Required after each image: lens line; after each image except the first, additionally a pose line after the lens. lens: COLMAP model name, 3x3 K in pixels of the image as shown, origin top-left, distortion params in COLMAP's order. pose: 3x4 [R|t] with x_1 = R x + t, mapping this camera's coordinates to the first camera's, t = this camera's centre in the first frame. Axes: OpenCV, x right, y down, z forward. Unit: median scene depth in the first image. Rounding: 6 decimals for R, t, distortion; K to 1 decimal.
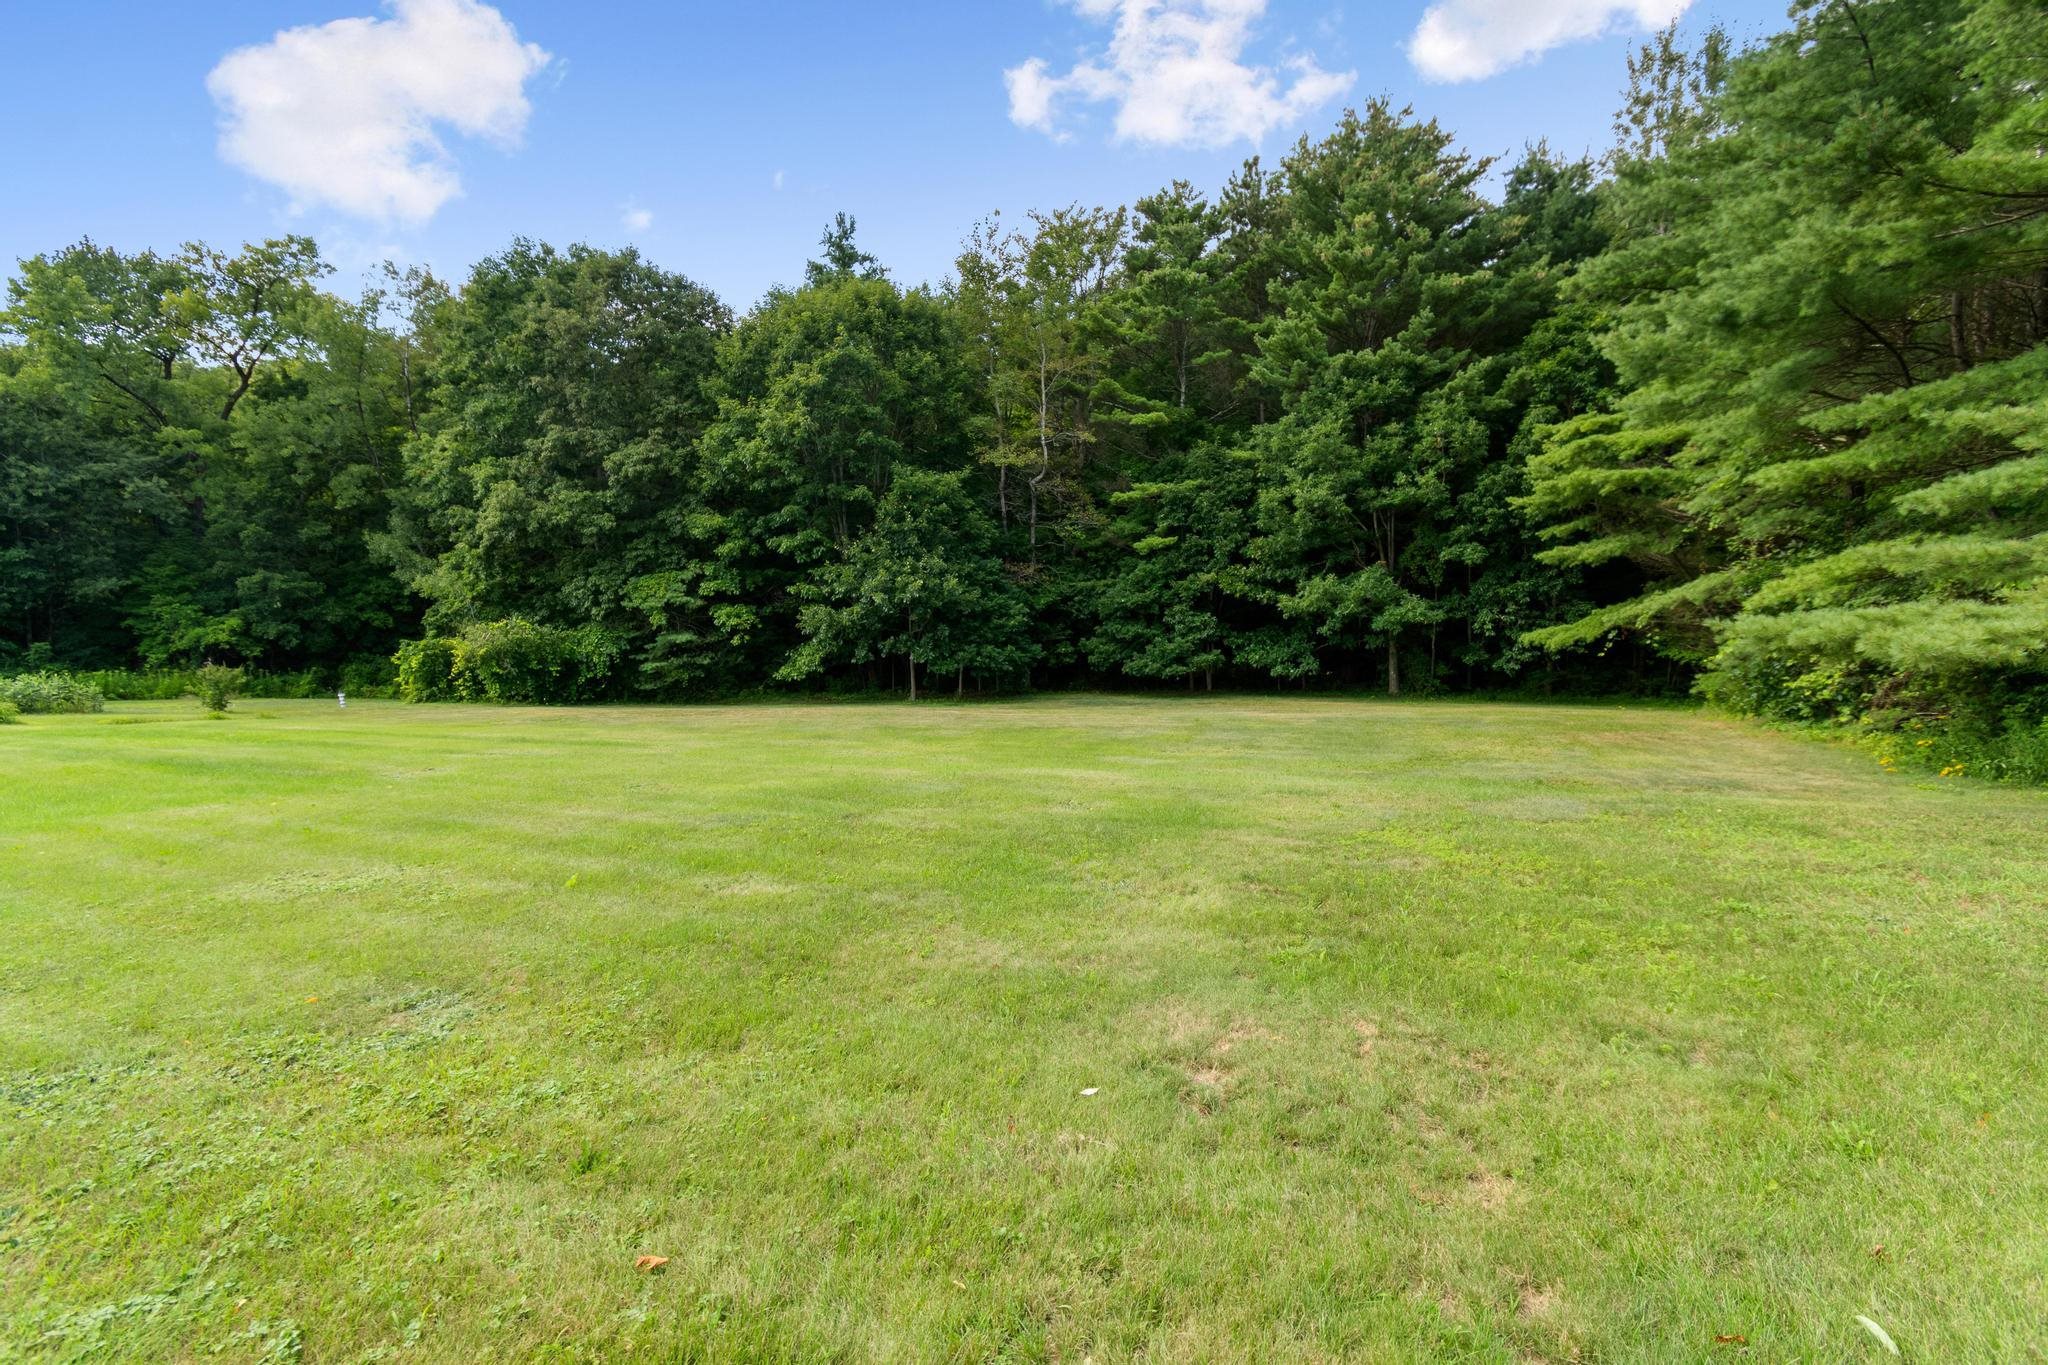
lens RADIAL K [[926.4, 0, 1014.3], [0, 926.4, 652.2], [0, 0, 1]] dist [0.001075, 0.000036]
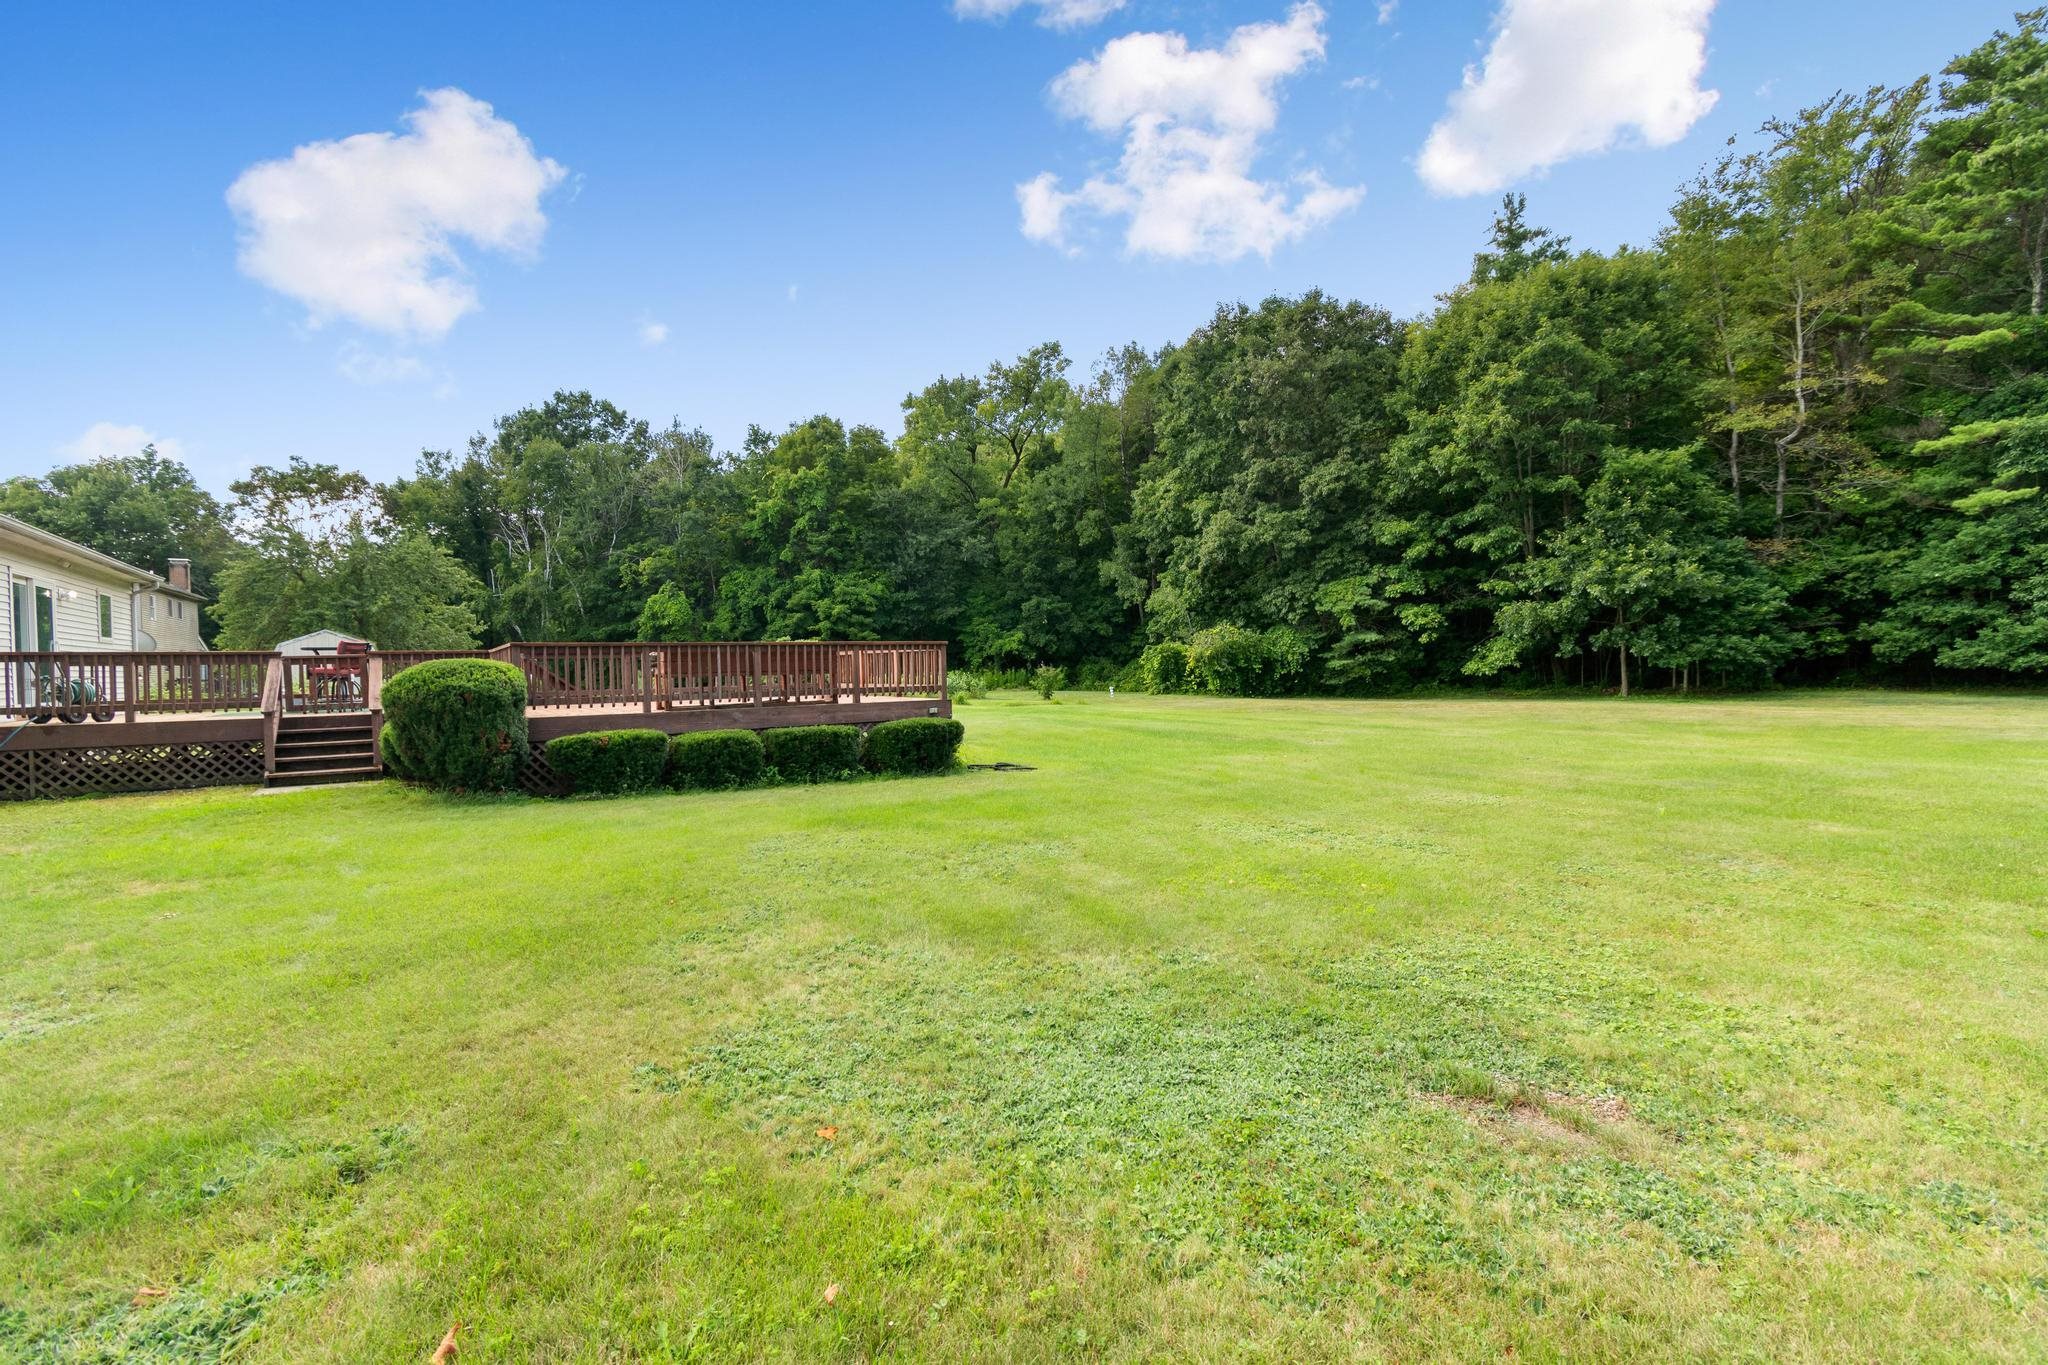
lens RADIAL K [[899.2, 0, 1028.4], [0, 899.2, 667.6], [0, 0, 1]] dist [0.000300, -0.000208]
pose [[0.808970, -0.008954, -0.587781, -0.062248], [0.020690, 0.999698, 0.013248, -0.001795], [0.587485, -0.022878, 0.808912, -0.095558]]
